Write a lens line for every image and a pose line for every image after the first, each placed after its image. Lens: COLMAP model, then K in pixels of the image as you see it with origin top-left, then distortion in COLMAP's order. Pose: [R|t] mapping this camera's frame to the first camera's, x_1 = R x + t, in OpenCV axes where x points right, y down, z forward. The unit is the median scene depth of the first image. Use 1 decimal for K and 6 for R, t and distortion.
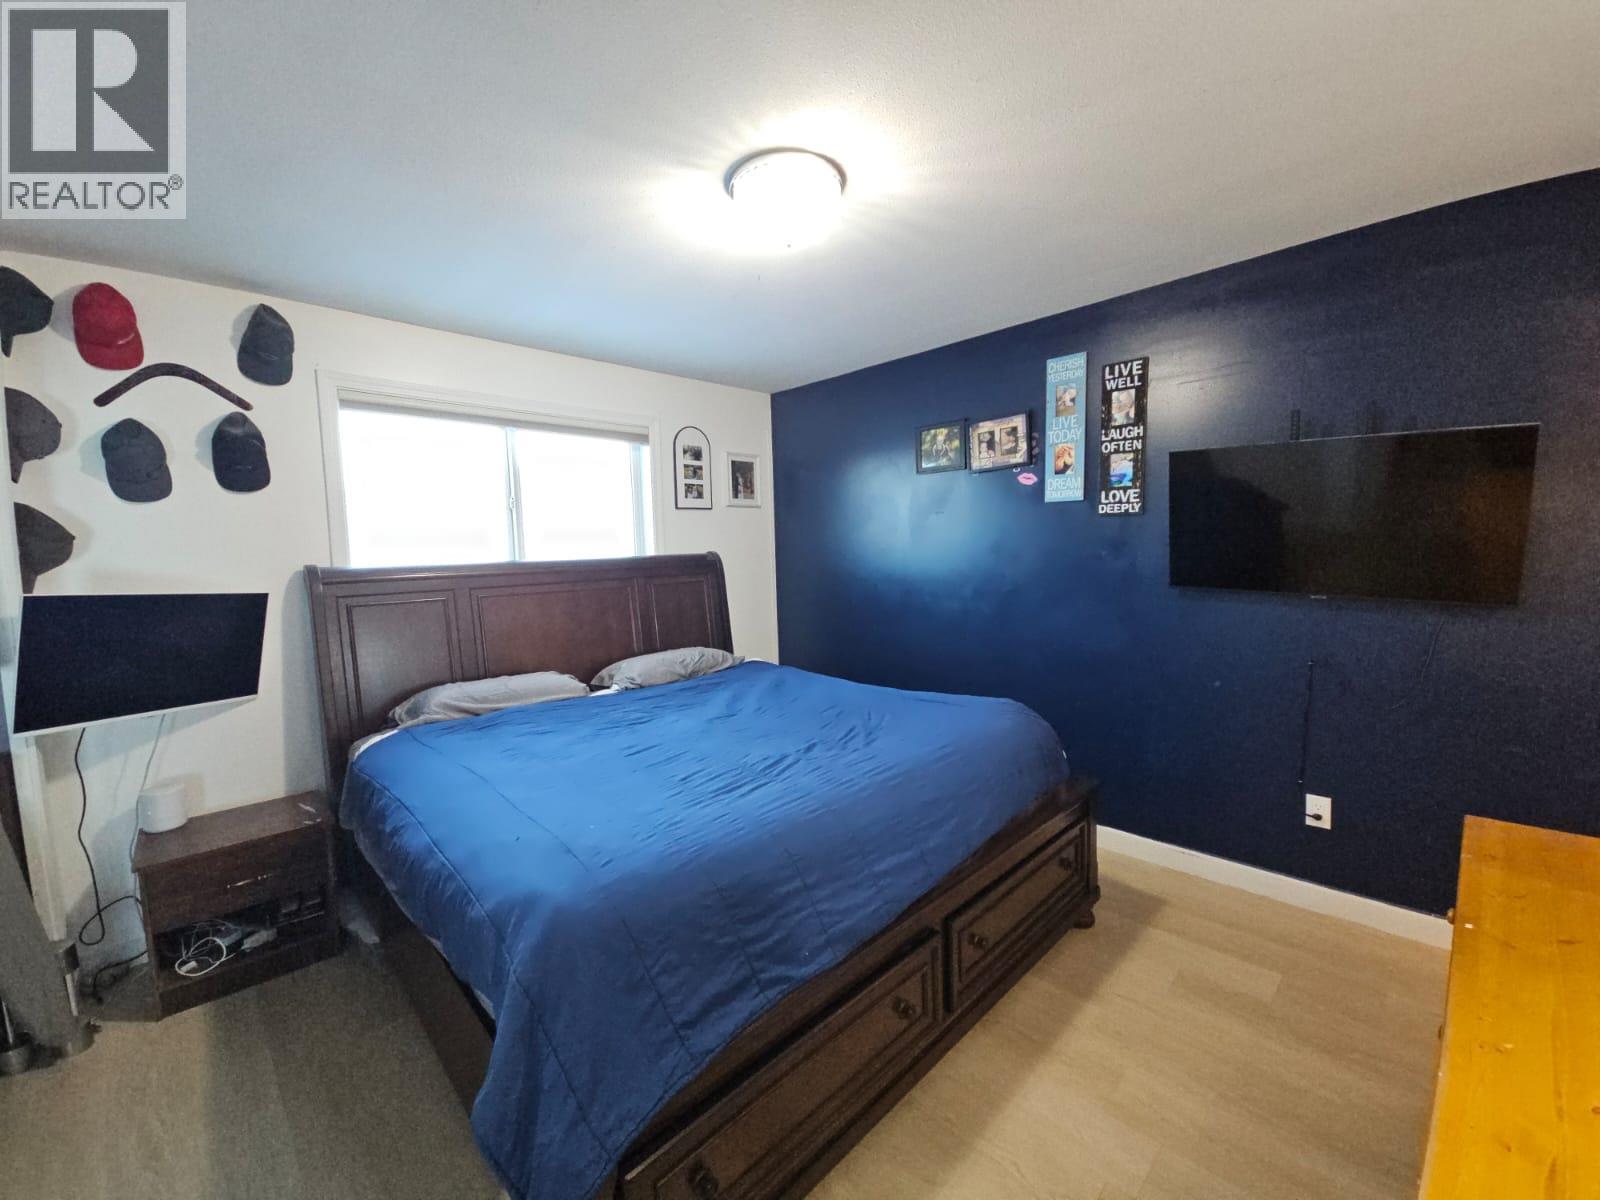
lens RADIAL K [[646.0, 0, 795.3], [0, 646.0, 601.3], [0, 0, 1]] dist [0.011753, -0.008727]
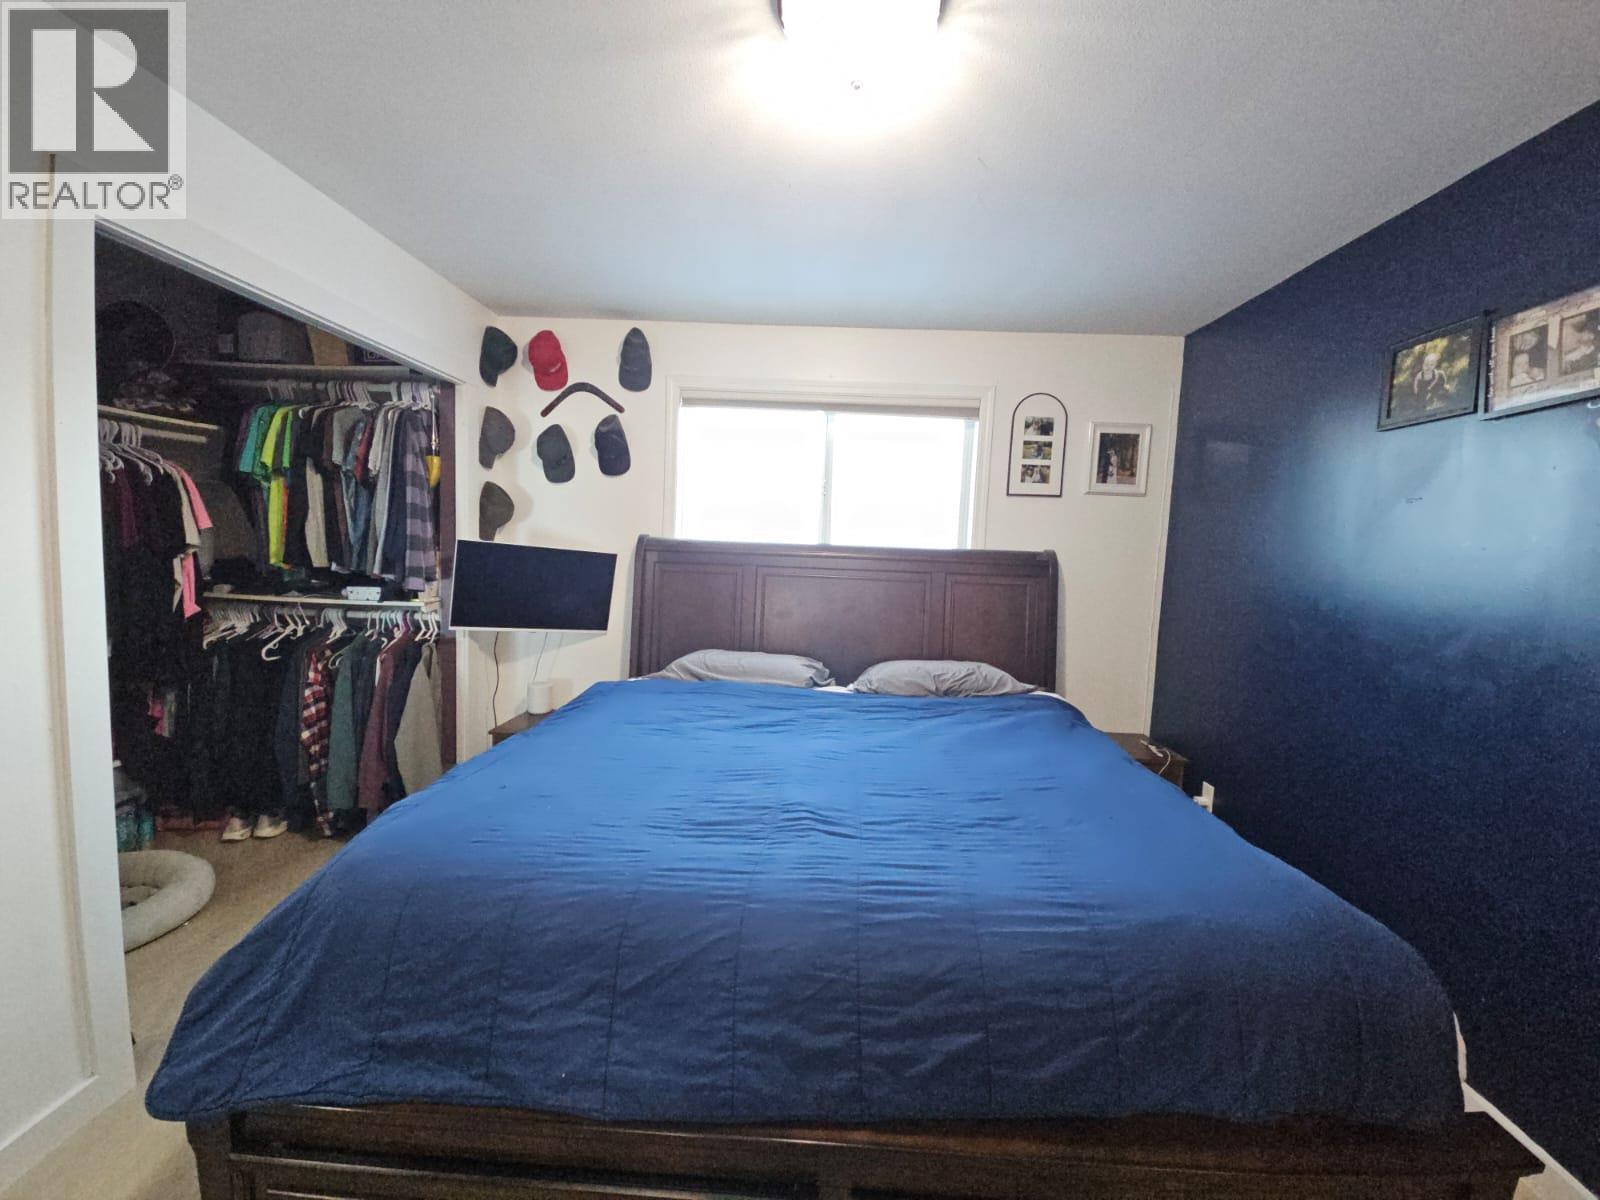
lens RADIAL K [[646.0, 0, 815.0], [0, 646.0, 602.2], [0, 0, 1]] dist [0.011753, -0.008727]
pose [[0.686258, 0.118834, -0.717585, 0.291838], [-0.121509, 0.991430, 0.047979, -0.020215], [0.717137, 0.054267, 0.694816, 0.293285]]
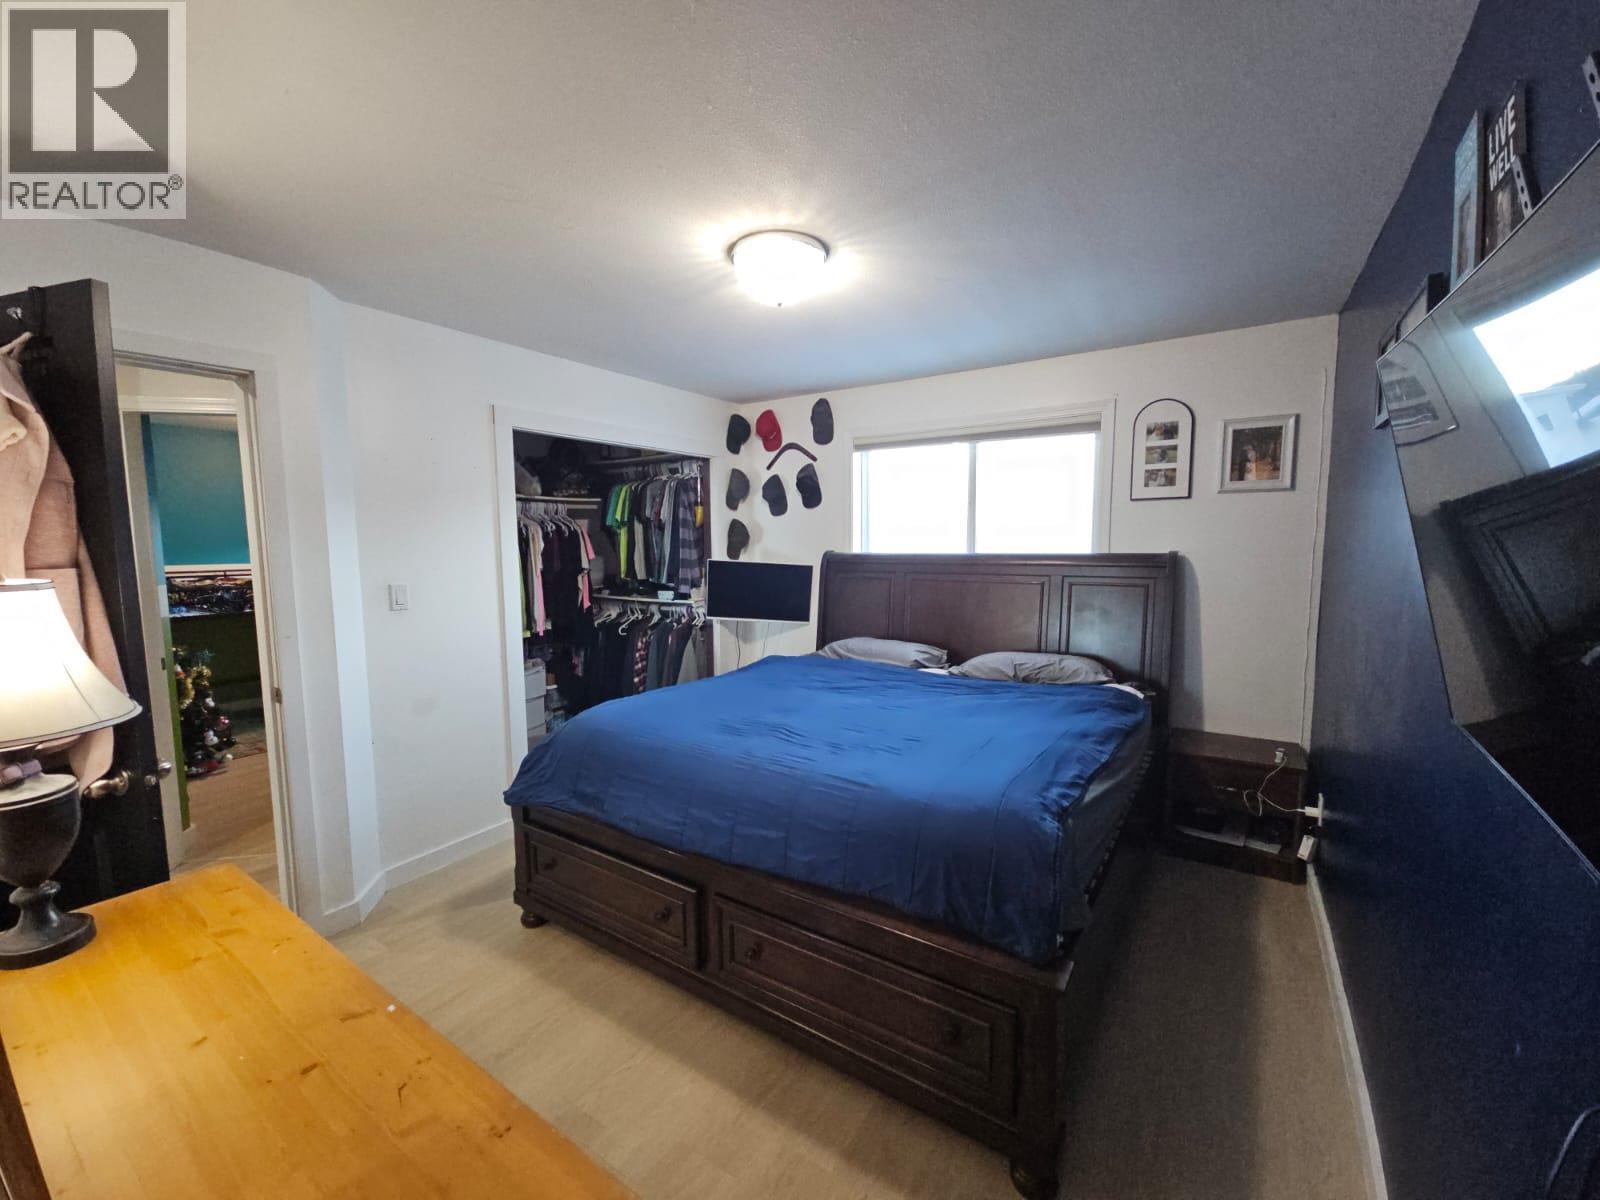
lens RADIAL K [[646.0, 0, 800.0], [0, 646.0, 604.6], [0, 0, 1]] dist [0.011753, -0.008727]
pose [[0.208753, 0.125269, -0.969912, 0.661241], [-0.082448, 0.990486, 0.110181, -0.073148], [0.974487, 0.056967, 0.217095, 0.442686]]
